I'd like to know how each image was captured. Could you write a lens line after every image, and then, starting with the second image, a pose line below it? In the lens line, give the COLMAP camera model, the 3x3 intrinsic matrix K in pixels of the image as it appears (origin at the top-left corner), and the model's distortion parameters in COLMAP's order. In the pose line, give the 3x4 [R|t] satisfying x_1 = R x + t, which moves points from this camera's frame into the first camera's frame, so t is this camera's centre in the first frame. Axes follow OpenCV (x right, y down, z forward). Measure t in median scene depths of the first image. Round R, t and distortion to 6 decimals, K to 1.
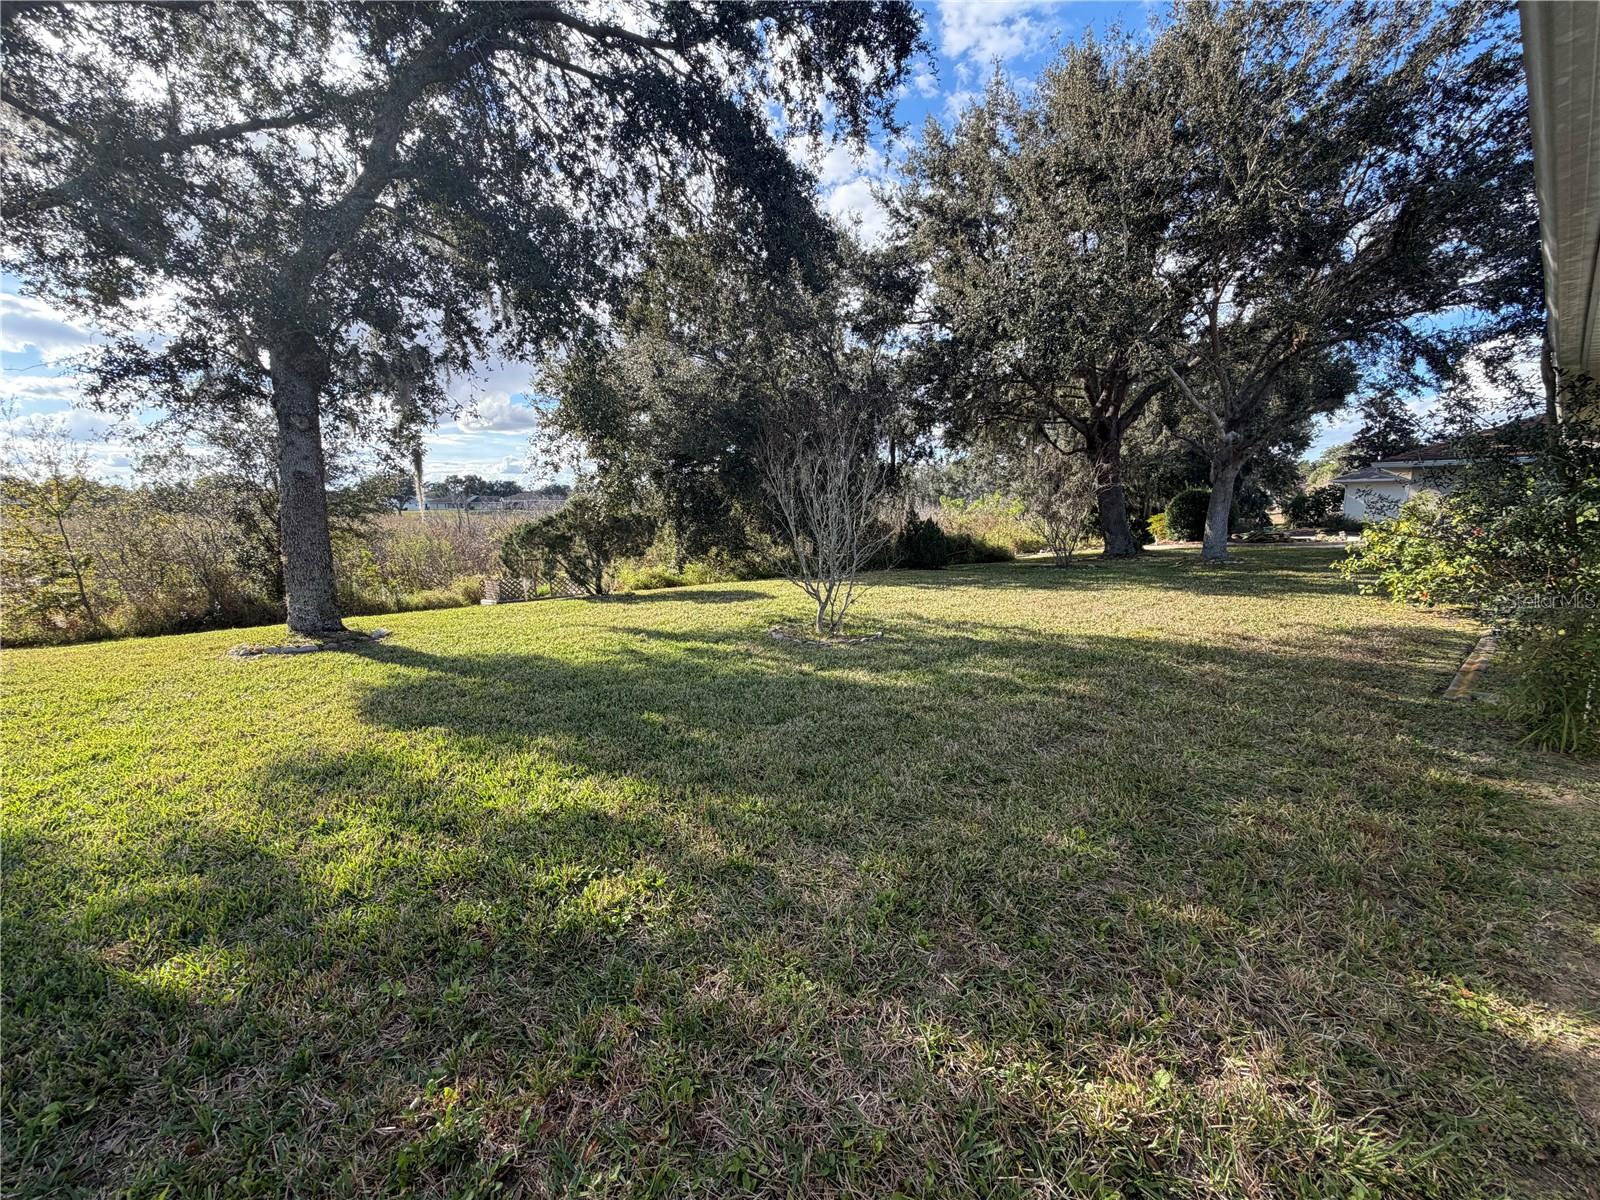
lens RADIAL K [[644.0, 0, 801.8], [0, 644.0, 603.7], [0, 0, 1]] dist [0.002406, -0.000194]
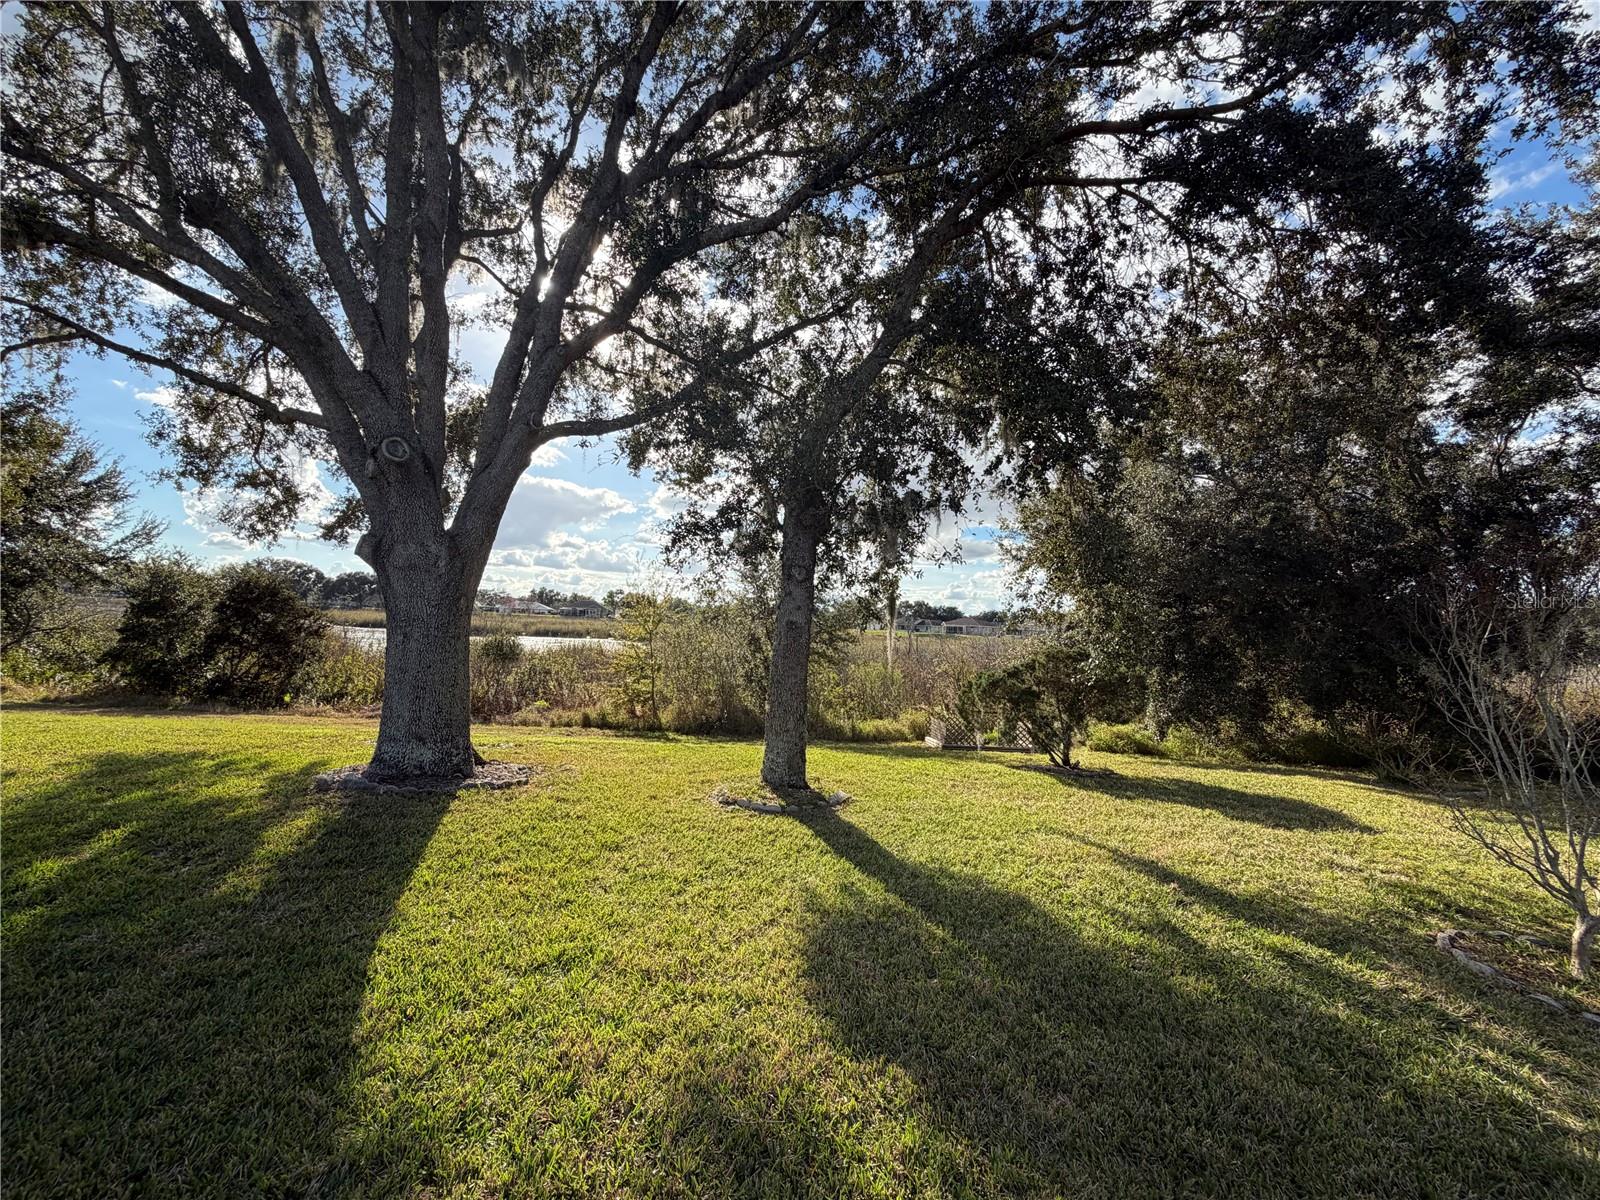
lens RADIAL K [[644.0, 0, 799.4], [0, 644.0, 596.5], [0, 0, 1]] dist [0.002406, -0.000194]
pose [[0.796593, 0.014268, -0.604348, -0.129389], [-0.136417, 0.978177, -0.156718, -0.067960], [0.588923, 0.207284, 0.781155, 0.170246]]
